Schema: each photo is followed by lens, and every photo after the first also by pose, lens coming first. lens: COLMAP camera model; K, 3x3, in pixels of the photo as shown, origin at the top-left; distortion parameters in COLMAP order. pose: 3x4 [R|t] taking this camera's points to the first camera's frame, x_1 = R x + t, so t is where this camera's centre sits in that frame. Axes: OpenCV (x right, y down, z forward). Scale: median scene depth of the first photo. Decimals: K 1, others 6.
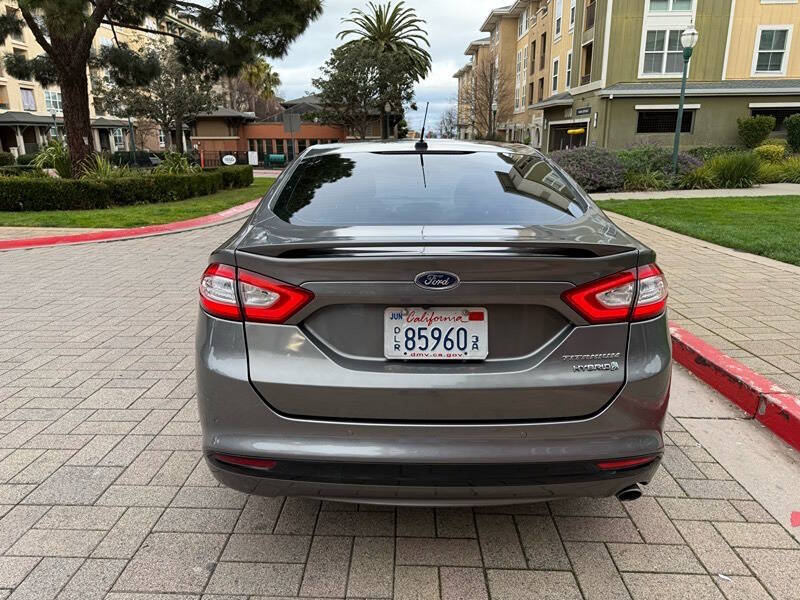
lens RADIAL K [[560.2, 0, 397.8], [0, 560.2, 299.0], [0, 0, 1]] dist [0.036062, -0.038931]
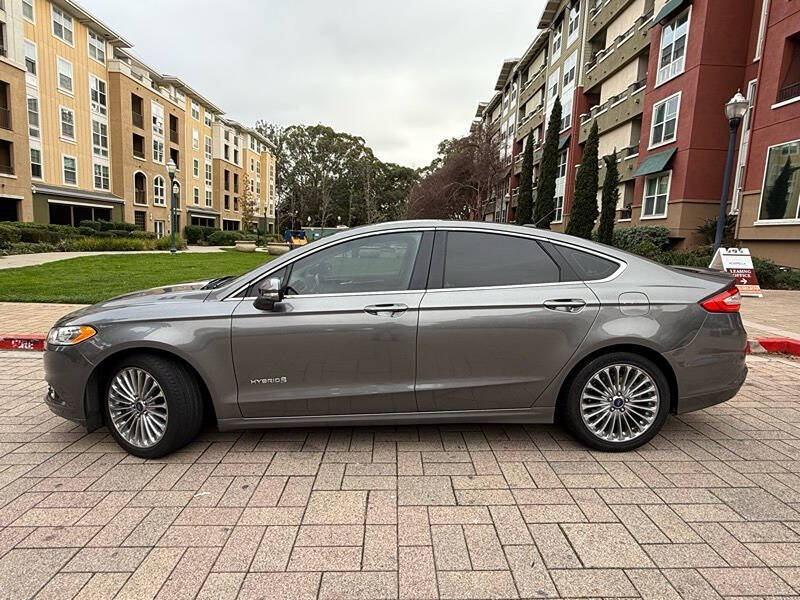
lens RADIAL K [[461.3, 0, 396.0], [0, 461.3, 298.5], [0, 0, 1]] dist [-0.001837, 0.001745]
pose [[-0.028421, -0.123432, 0.991946, -0.181592], [0.231906, 0.964457, 0.126655, -0.048421], [-0.972323, 0.233637, 0.001214, 0.202761]]
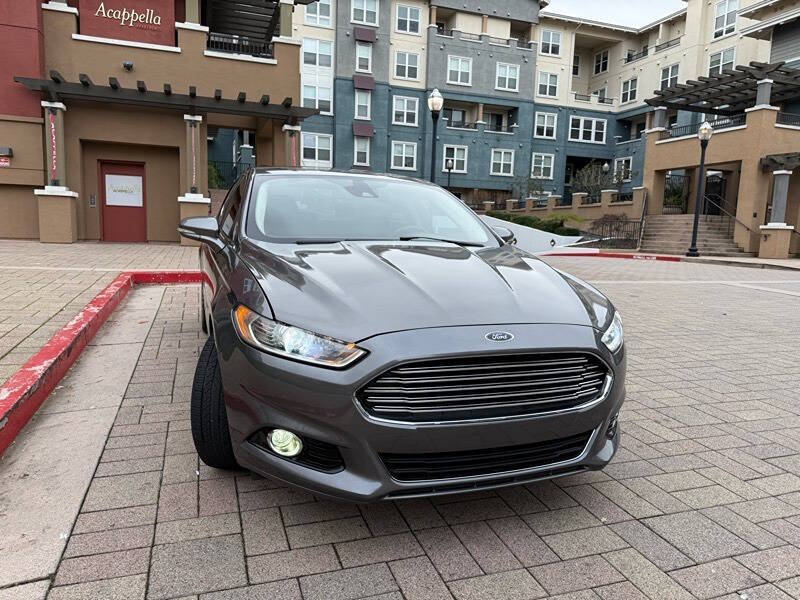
lens RADIAL K [[562.2, 0, 399.5], [0, 562.2, 306.1], [0, 0, 1]] dist [0.039925, -0.046758]
pose [[-0.936535, 0.022687, -0.349839, 0.059747], [-0.120158, 0.916686, 0.381116, -0.090328], [0.329339, 0.398965, -0.855782, 0.404313]]
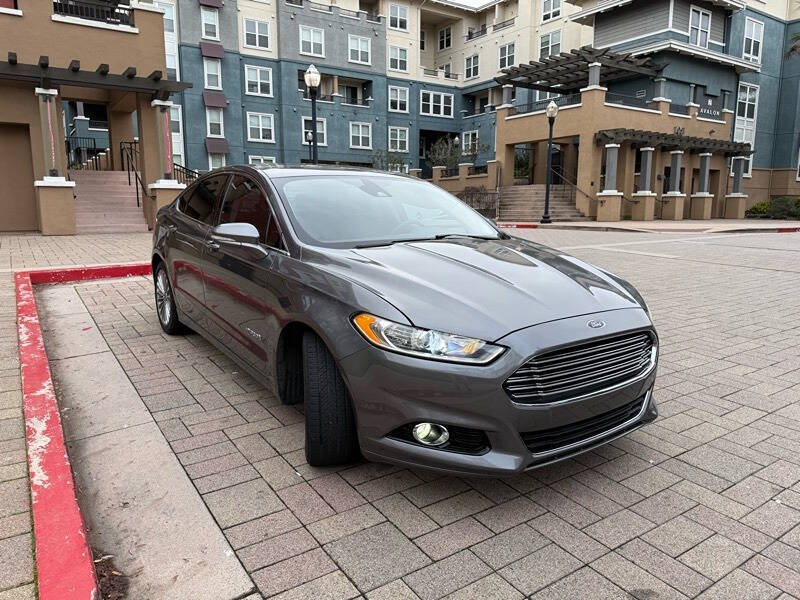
lens RADIAL K [[560.2, 0, 397.8], [0, 560.2, 299.0], [0, 0, 1]] dist [0.036062, -0.038931]
pose [[-0.816228, 0.102447, -0.568575, 0.112038], [-0.151467, 0.911780, 0.381727, -0.093907], [0.557521, 0.397697, -0.728702, 0.388216]]
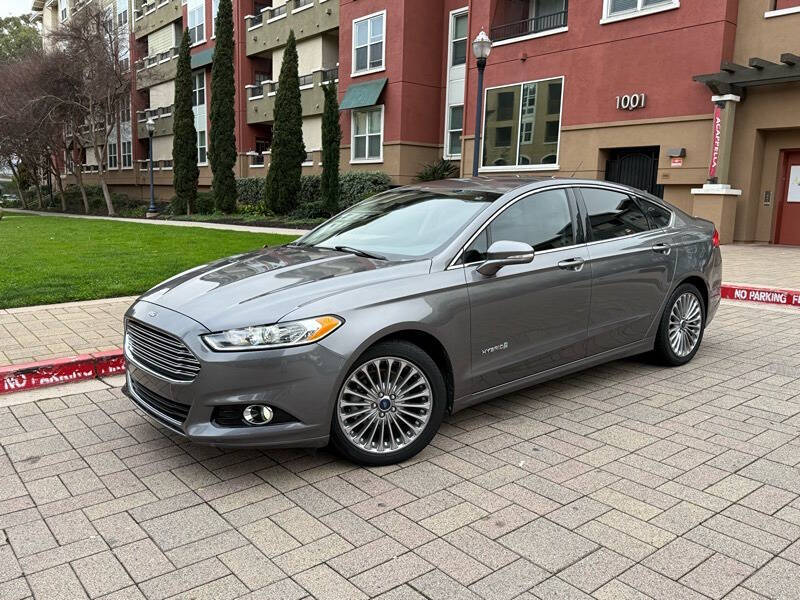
lens RADIAL K [[666.5, 0, 397.1], [0, 666.5, 299.0], [0, 0, 1]] dist [0.128789, -0.242978]
pose [[-0.639823, -0.119272, 0.759210, -0.171316], [0.189668, 0.932819, 0.306388, -0.094846], [-0.744750, 0.340032, -0.574218, 0.378536]]
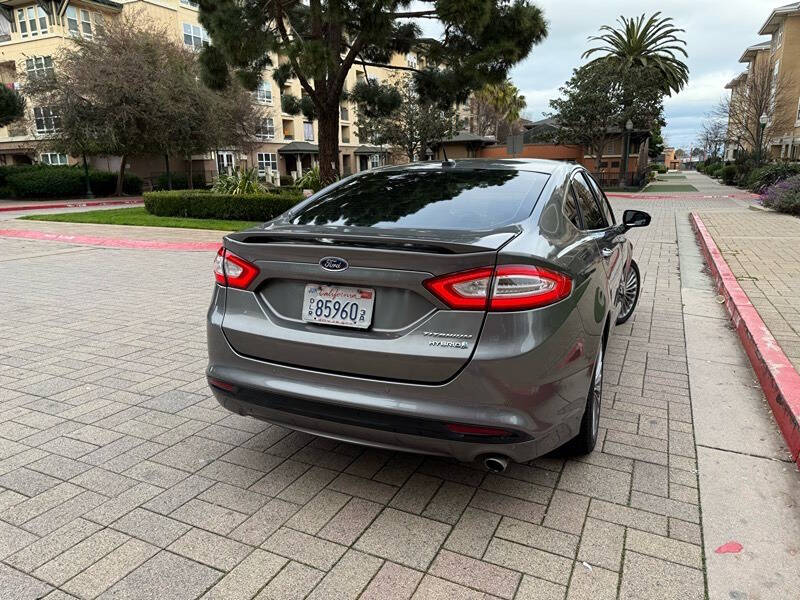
lens RADIAL K [[562.2, 0, 399.5], [0, 562.2, 306.1], [0, 0, 1]] dist [0.039925, -0.046758]
pose [[0.914964, 0.086970, -0.394053, 0.061999], [-0.096933, 0.995276, -0.005410, 0.004737], [0.391721, 0.043147, 0.919072, -0.013418]]
